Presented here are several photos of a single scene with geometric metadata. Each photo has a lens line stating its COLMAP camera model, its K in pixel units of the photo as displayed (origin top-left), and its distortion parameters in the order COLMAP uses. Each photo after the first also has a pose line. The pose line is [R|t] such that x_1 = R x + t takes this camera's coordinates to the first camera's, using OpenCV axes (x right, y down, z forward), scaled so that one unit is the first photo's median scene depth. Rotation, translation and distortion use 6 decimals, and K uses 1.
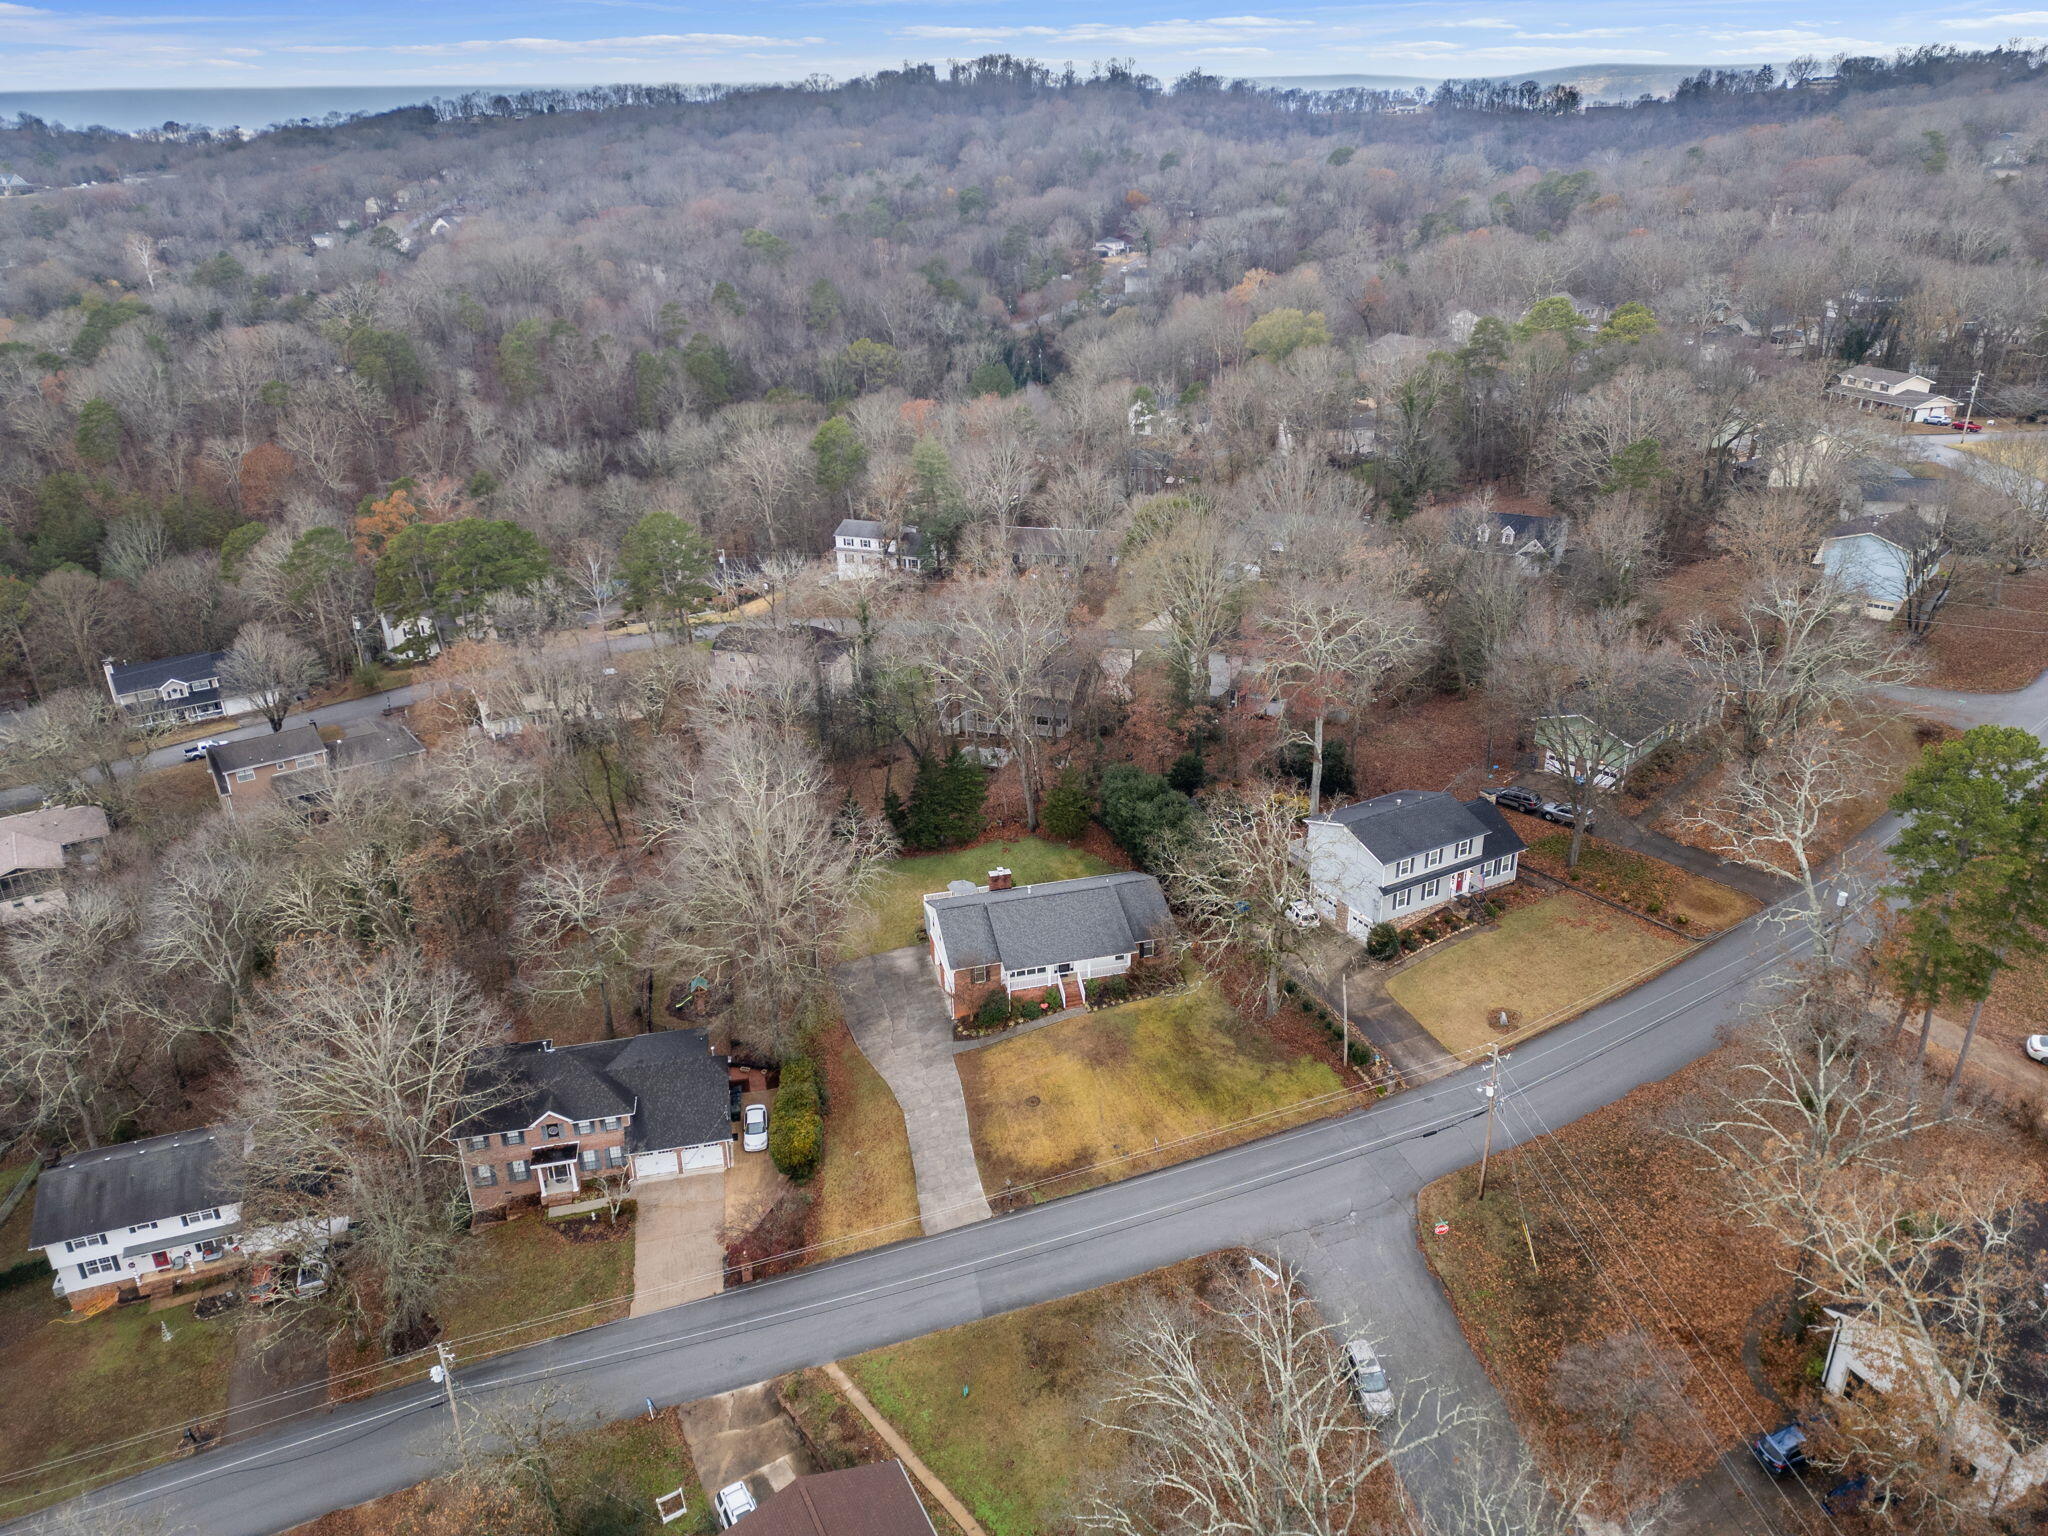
lens RADIAL K [[1428.7, 0, 1024.0], [0, 1428.7, 768.0], [0, 0, 1]] dist [0.084488, -0.080332]
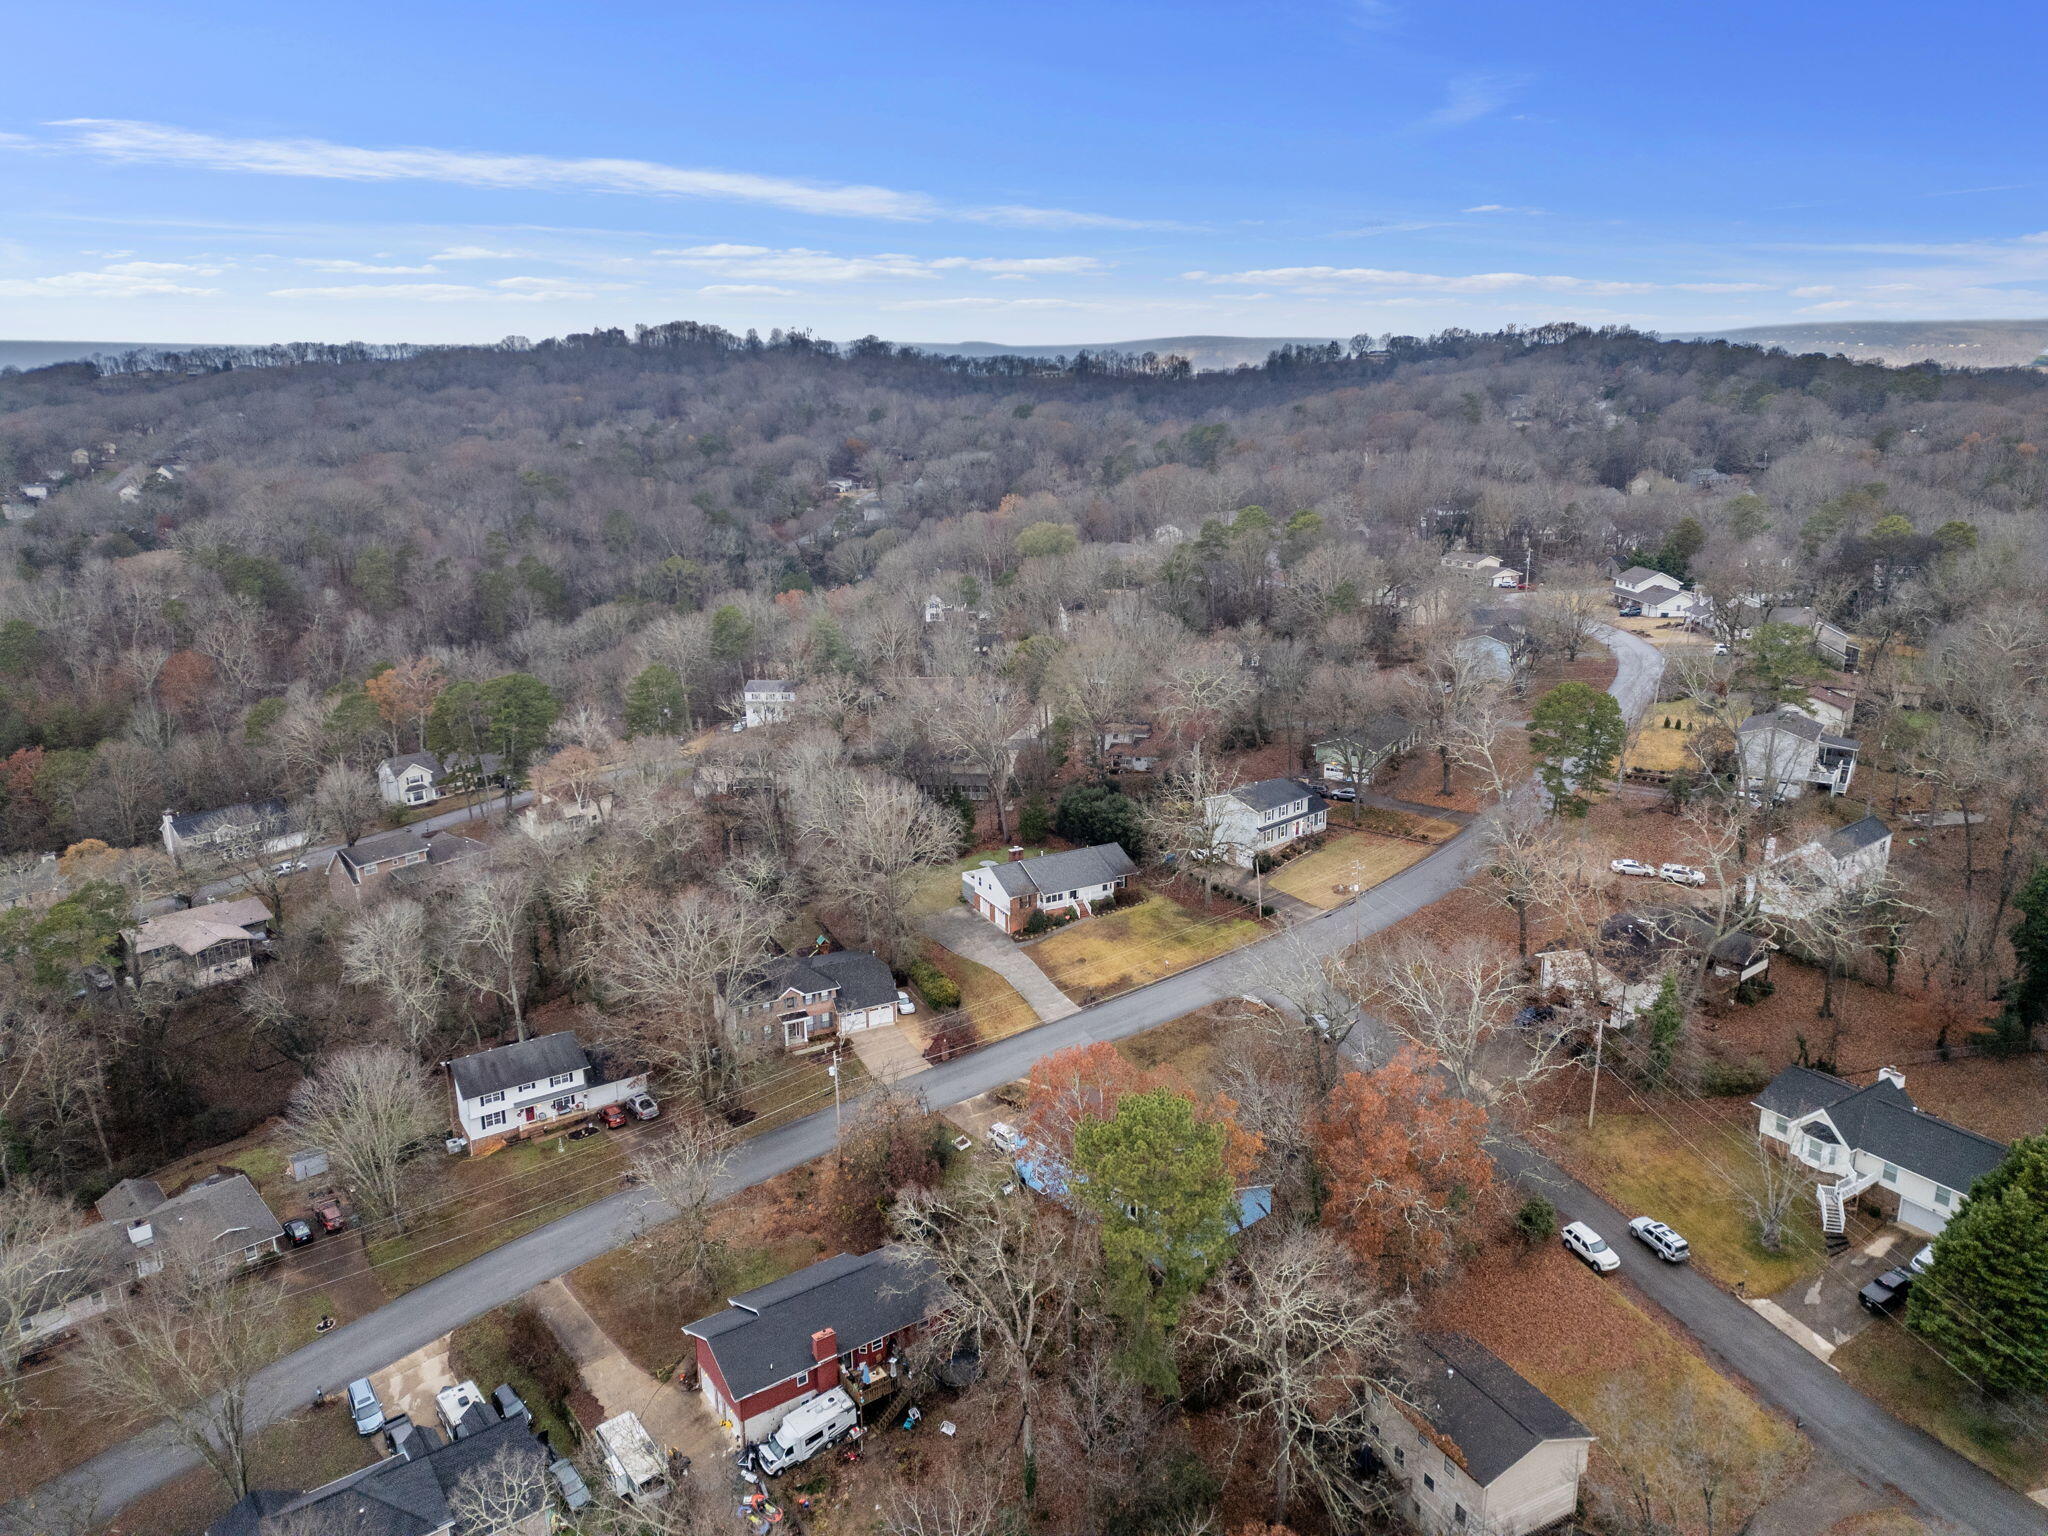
lens RADIAL K [[1435.3, 0, 1024.0], [0, 1435.3, 768.0], [0, 0, 1]] dist [0.113742, -0.119409]
pose [[0.972127, -0.058997, 0.226911, -0.366517], [0.093922, 0.984766, -0.146335, 0.221577], [-0.214821, 0.163568, 0.962859, -0.521906]]
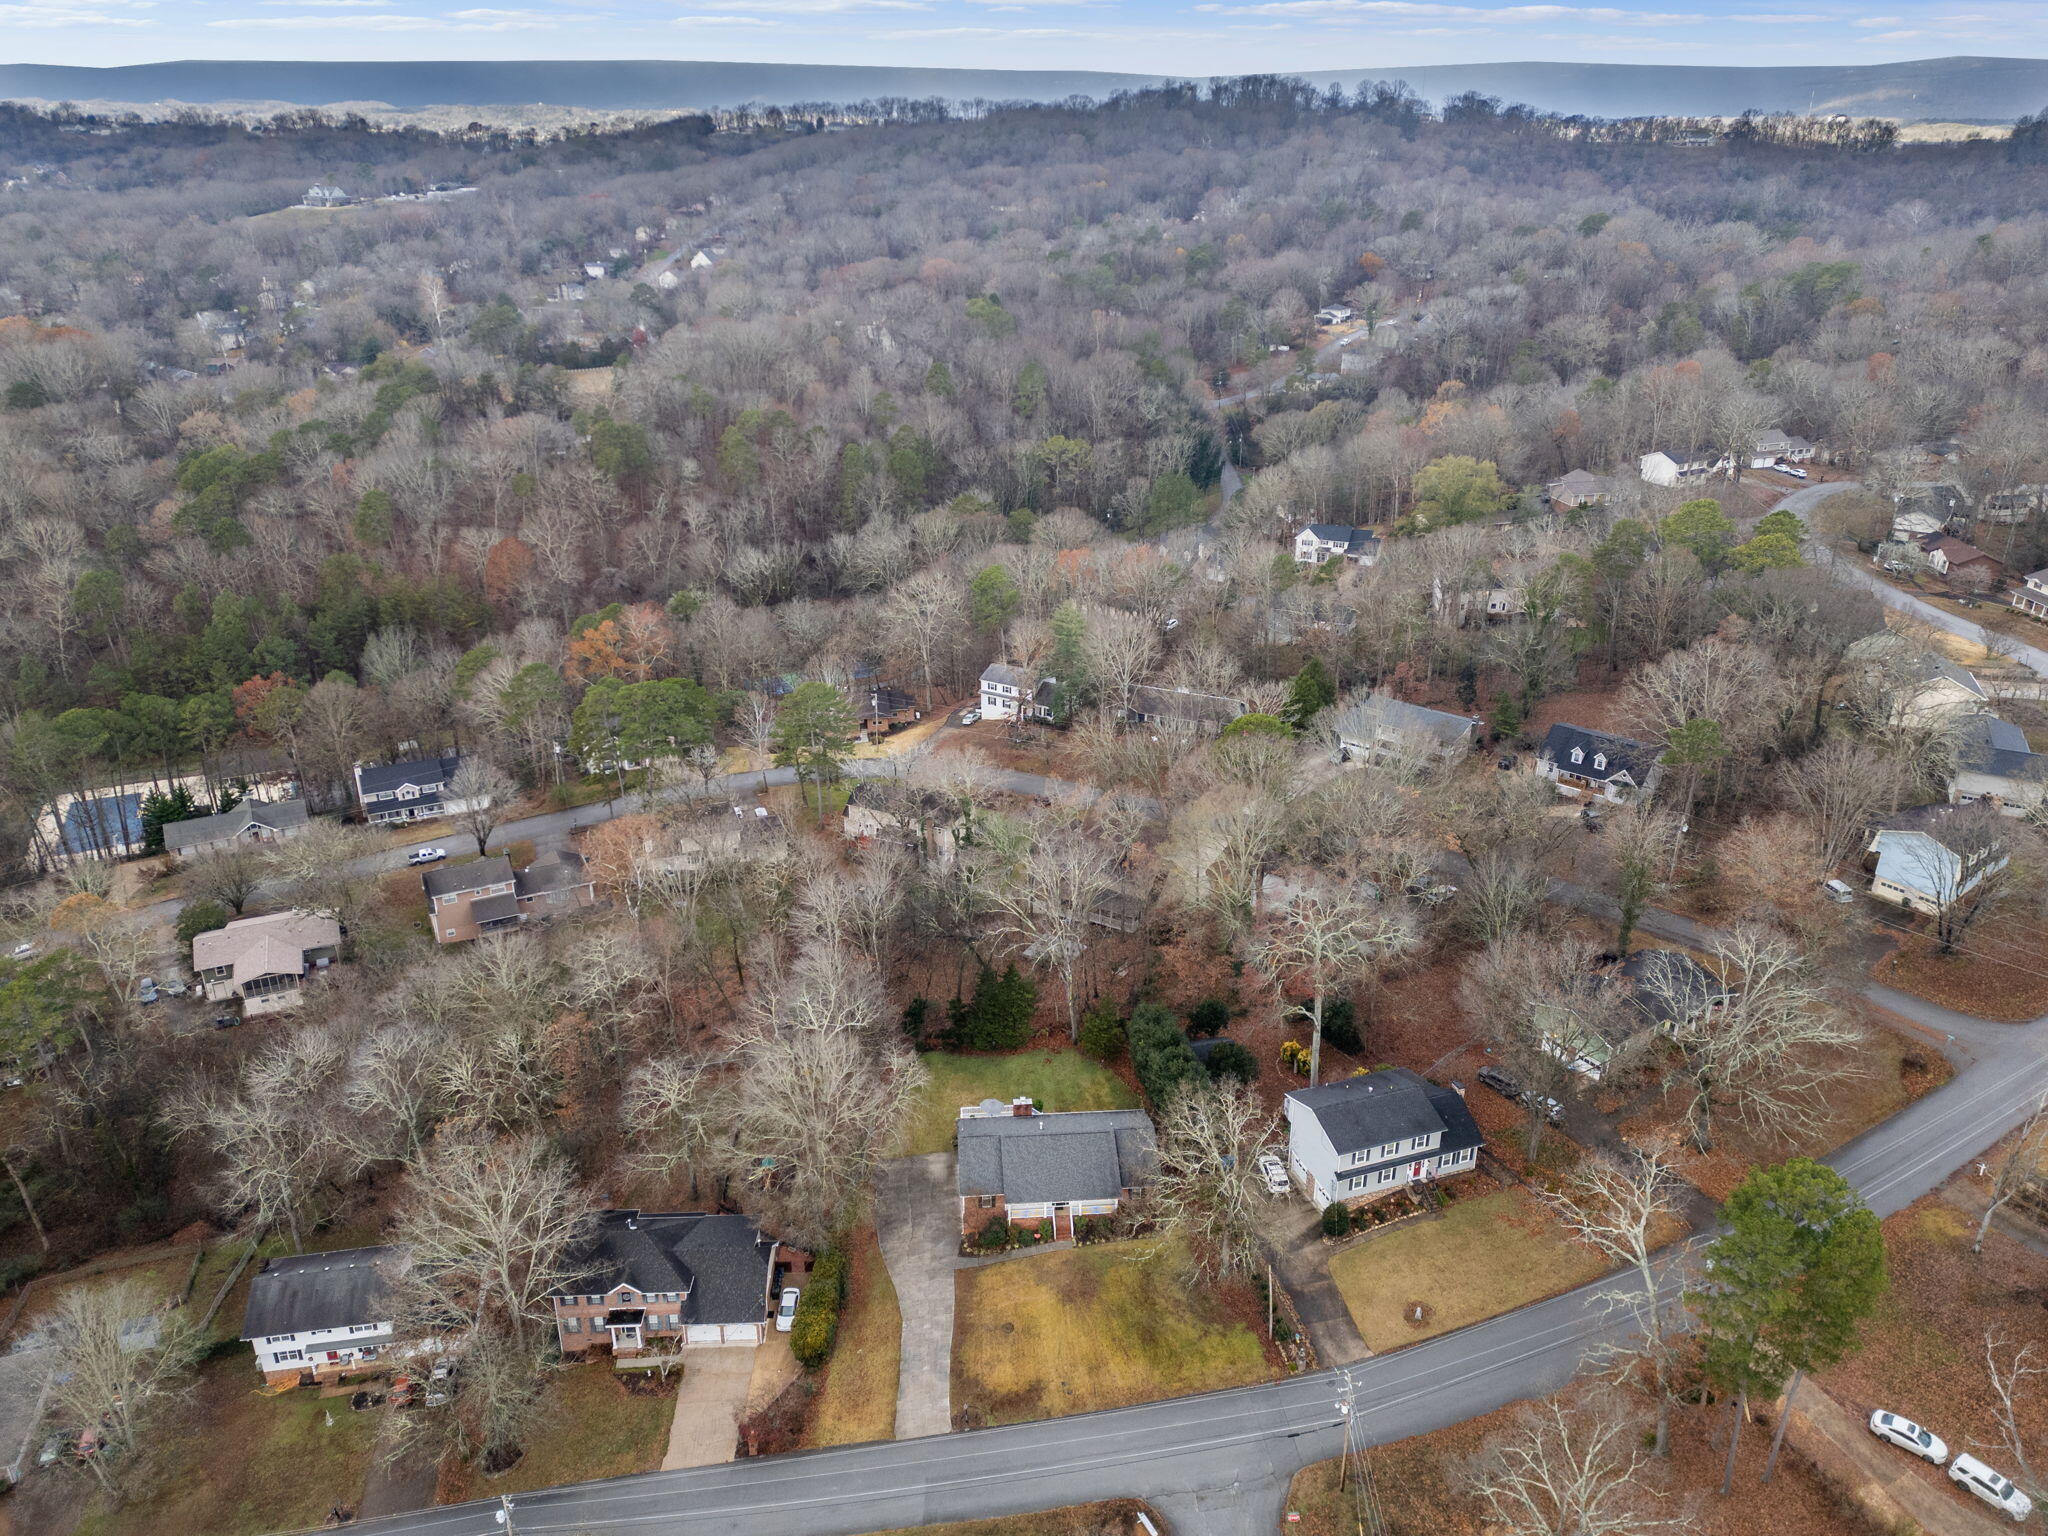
lens RADIAL K [[1476.2, 0, 1024.0], [0, 1476.2, 768.0], [0, 0, 1]] dist [0.065671, -0.048856]
pose [[0.984885, 0.087649, -0.149395, 0.145155], [-0.087051, 0.996148, 0.010552, -0.217841], [0.149745, 0.002612, 0.988721, -0.198313]]
